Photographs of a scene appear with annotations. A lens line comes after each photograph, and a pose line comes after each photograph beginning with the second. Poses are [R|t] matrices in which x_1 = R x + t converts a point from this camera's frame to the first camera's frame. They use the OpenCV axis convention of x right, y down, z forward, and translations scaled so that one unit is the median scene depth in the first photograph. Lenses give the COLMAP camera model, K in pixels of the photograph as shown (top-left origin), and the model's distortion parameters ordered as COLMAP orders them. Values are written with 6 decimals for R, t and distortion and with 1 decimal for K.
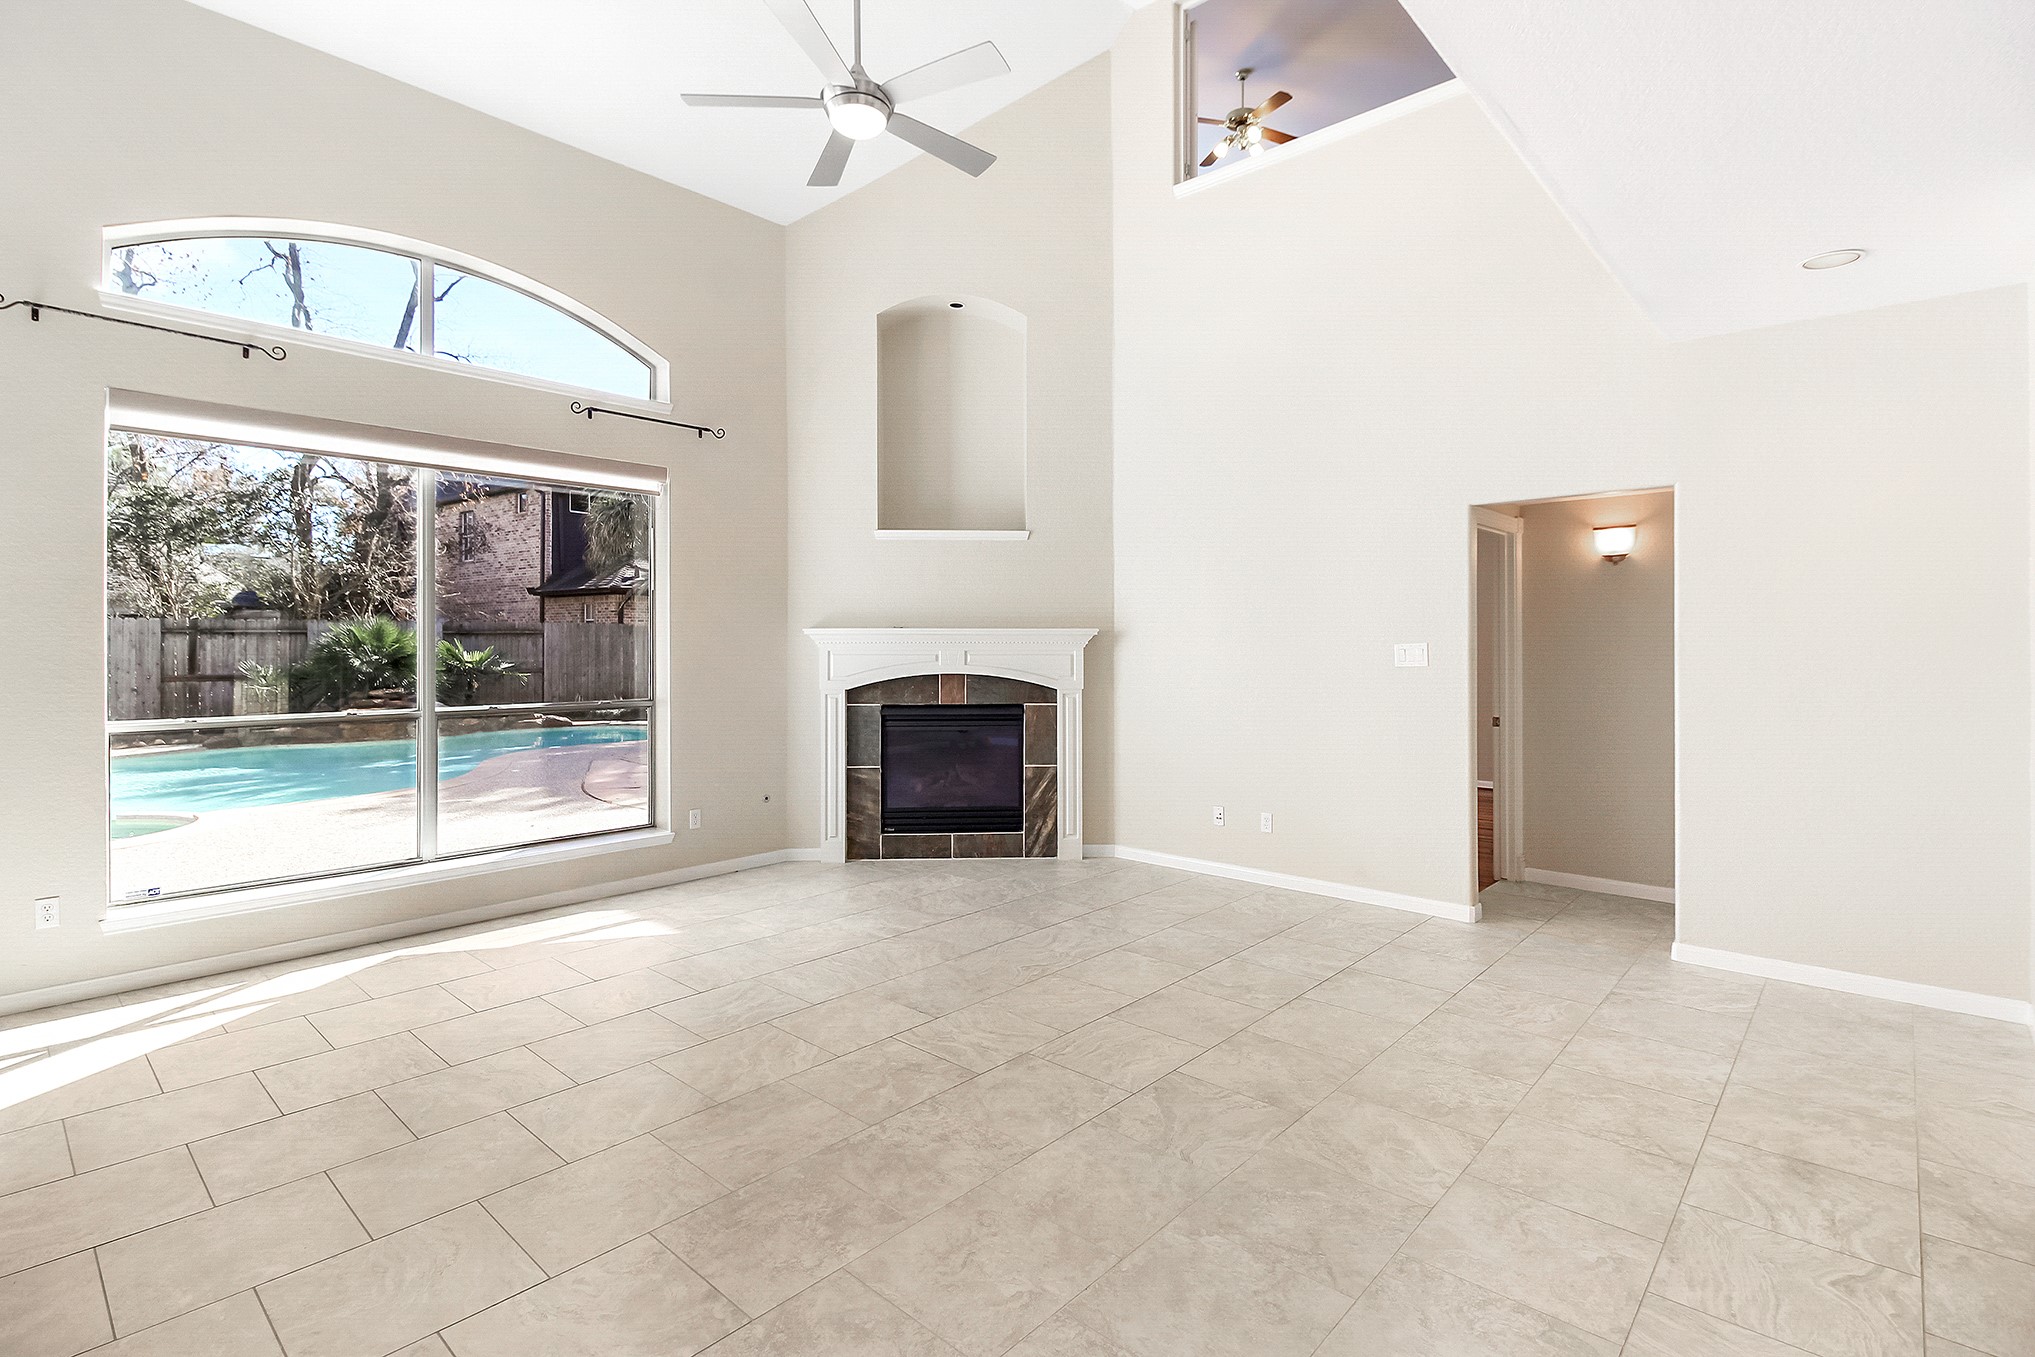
lens RADIAL K [[945.8, 0, 997.7], [0, 945.8, 641.5], [0, 0, 1]] dist [0.010354, -0.003781]
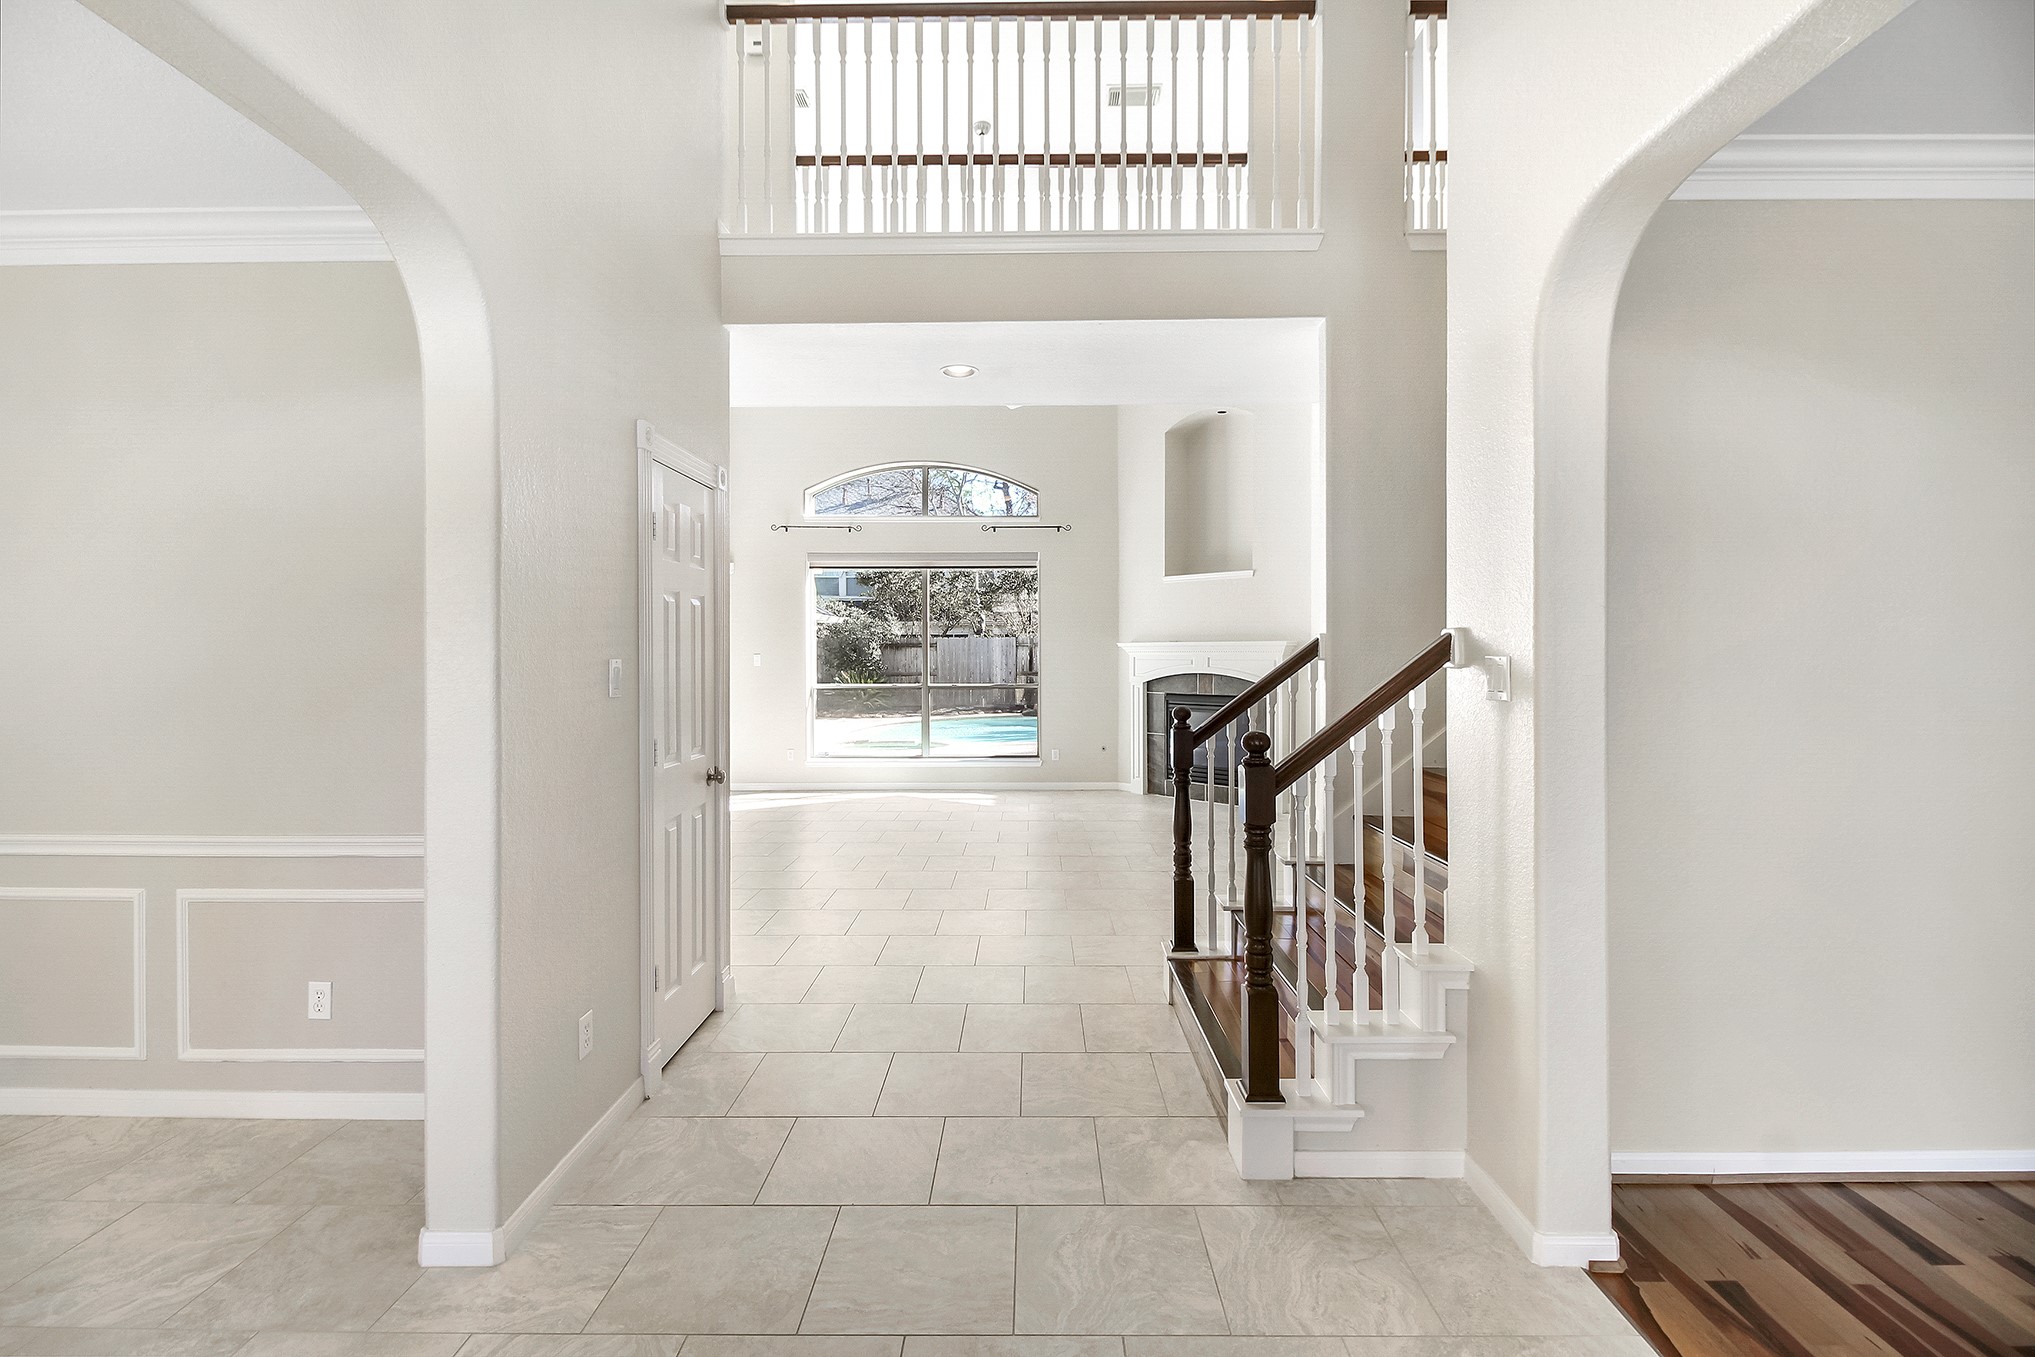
lens RADIAL K [[945.8, 0, 1011.2], [0, 945.8, 662.6], [0, 0, 1]] dist [0.010354, -0.003781]
pose [[0.674111, 0.006704, -0.738599, 0.878627], [0.003811, 0.999914, 0.012553, -0.002024], [0.738620, -0.011277, 0.674028, -0.208163]]
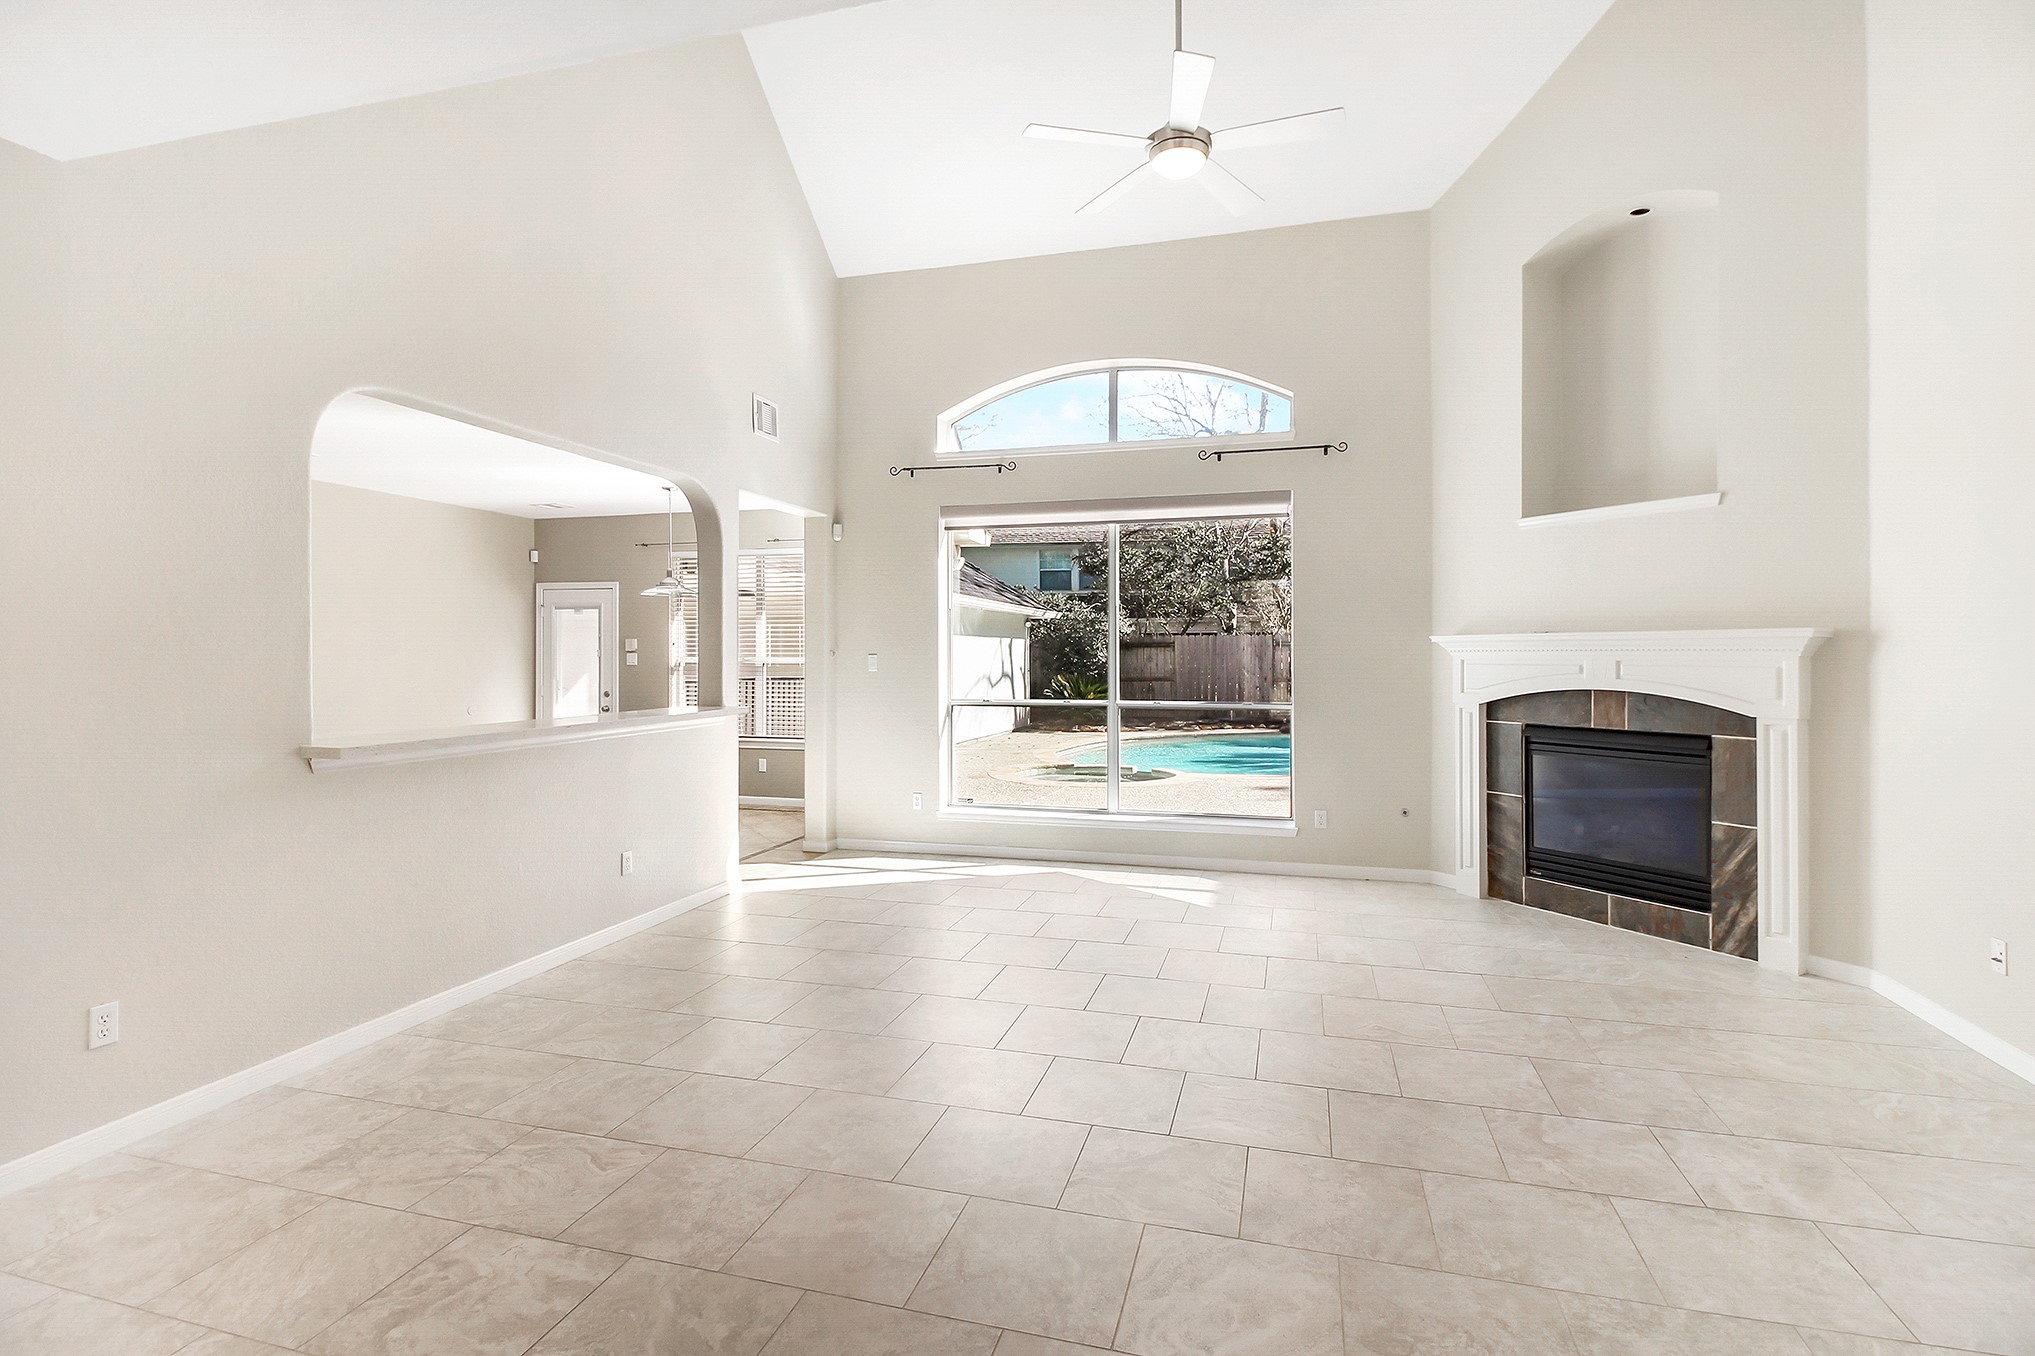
lens RADIAL K [[945.8, 0, 1030.5], [0, 945.8, 653.0], [0, 0, 1]] dist [0.010354, -0.003781]
pose [[0.466014, -0.002715, -0.884773, 0.453706], [0.004584, 0.999989, -0.000654, 0.001924], [0.884765, -0.003752, 0.466022, 0.224506]]
